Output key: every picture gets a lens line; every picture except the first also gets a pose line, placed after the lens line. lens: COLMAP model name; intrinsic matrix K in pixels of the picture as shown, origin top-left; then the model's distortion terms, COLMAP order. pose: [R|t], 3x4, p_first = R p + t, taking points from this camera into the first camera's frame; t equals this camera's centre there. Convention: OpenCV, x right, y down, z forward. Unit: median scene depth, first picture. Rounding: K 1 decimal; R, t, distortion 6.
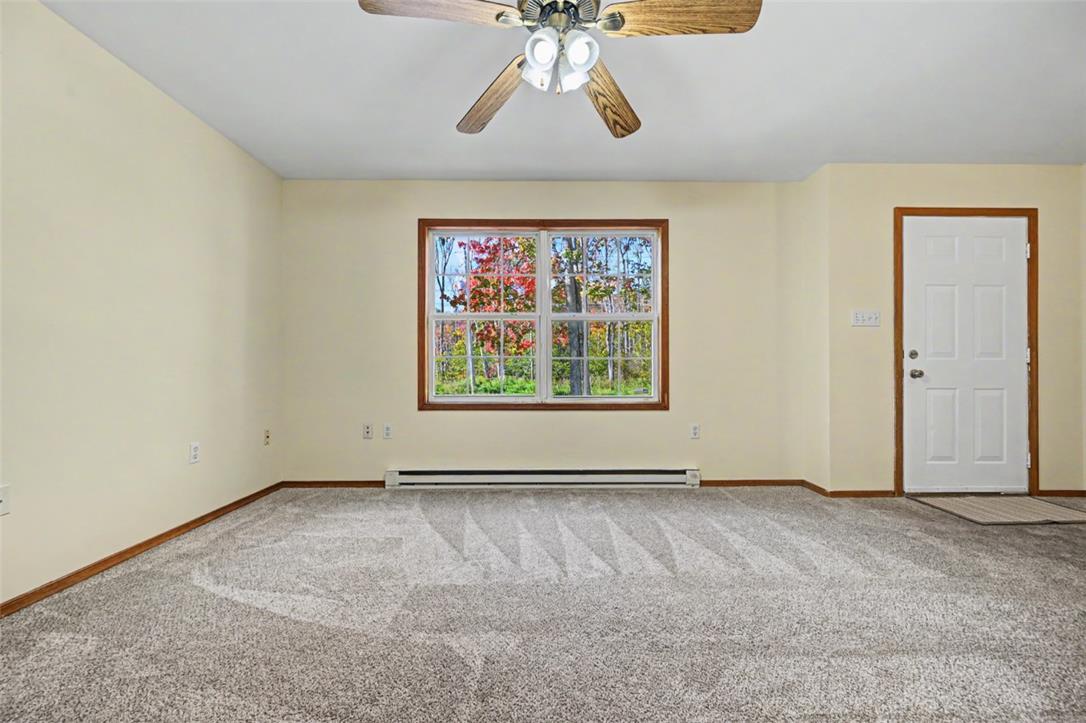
lens RADIAL K [[422.3, 0, 543.0], [0, 422.3, 361.5], [0, 0, 1]] dist [0.000857, 0.000080]
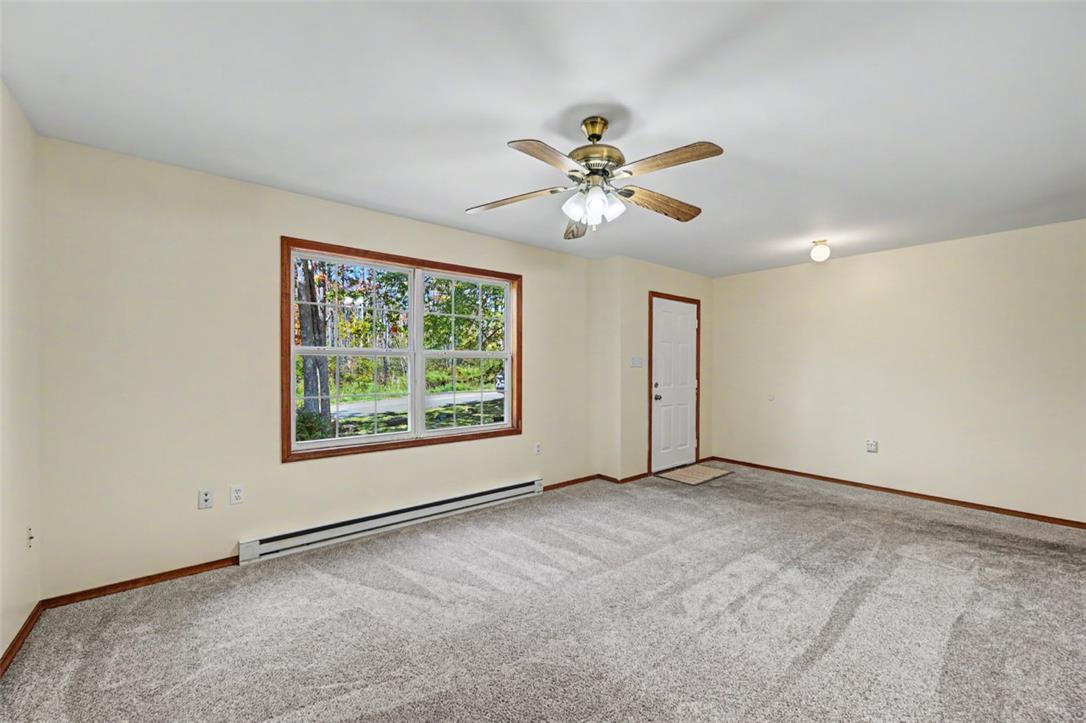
lens RADIAL K [[430.2, 0, 541.7], [0, 430.2, 365.6], [0, 0, 1]] dist [0.000563, -0.000186]
pose [[0.783411, 0.000878, 0.621503, -0.463423], [-0.007454, 0.999940, 0.007984, -0.098817], [-0.621459, -0.010888, 0.783371, 0.002454]]
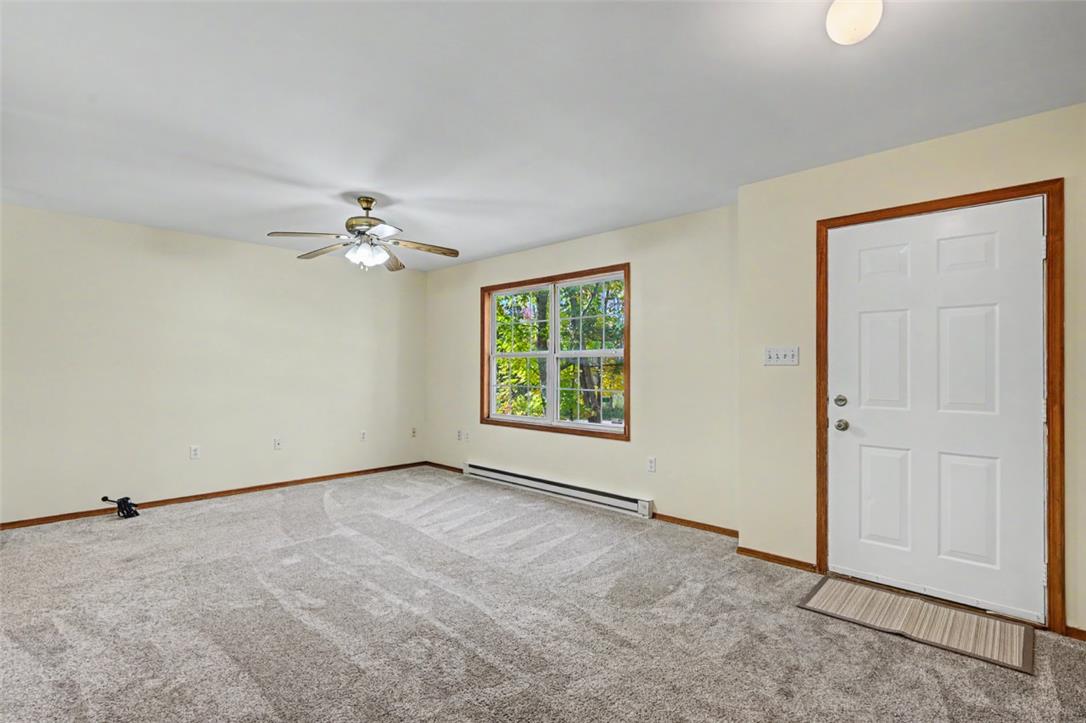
lens RADIAL K [[506.8, 0, 547.2], [0, 506.8, 363.0], [0, 0, 1]] dist [-0.000828, -0.000107]
pose [[0.722649, -0.005128, -0.691196, 1.133794], [0.006985, 0.999976, -0.000116, -0.092021], [0.691180, -0.004744, 0.722667, -0.075907]]
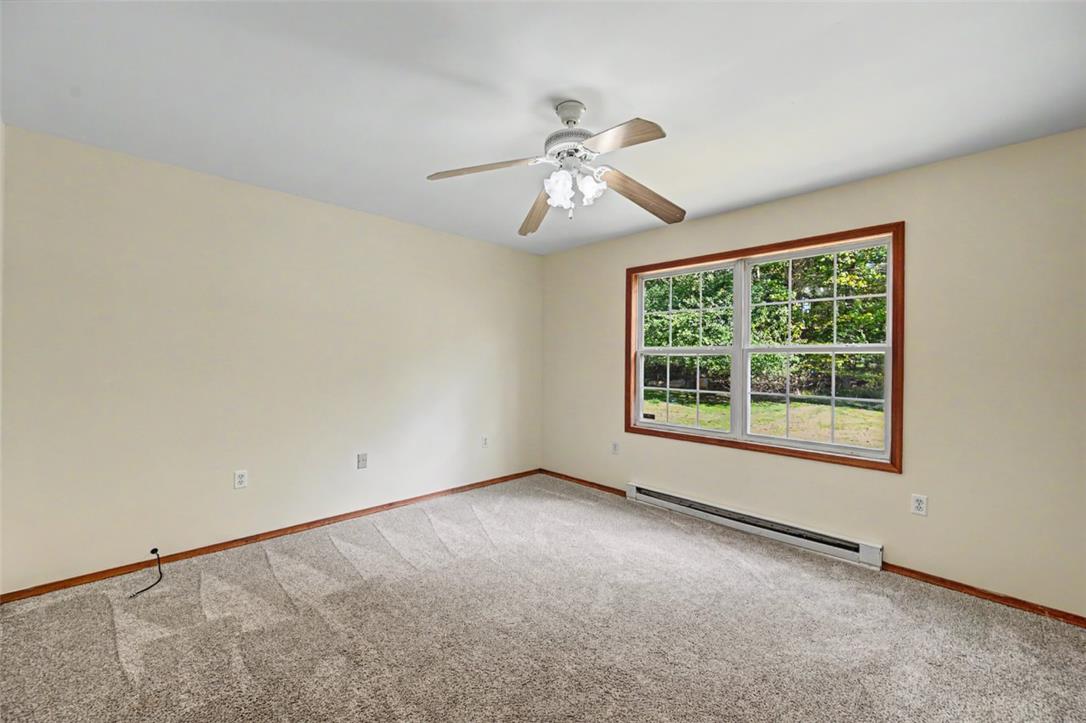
lens RADIAL K [[430.2, 0, 541.7], [0, 430.2, 365.6], [0, 0, 1]] dist [0.000563, -0.000186]
pose [[0.689446, 0.017741, -0.724120, 0.453636], [-0.015600, 0.999832, 0.009643, -0.083414], [0.724169, 0.004648, 0.689607, 0.005897]]
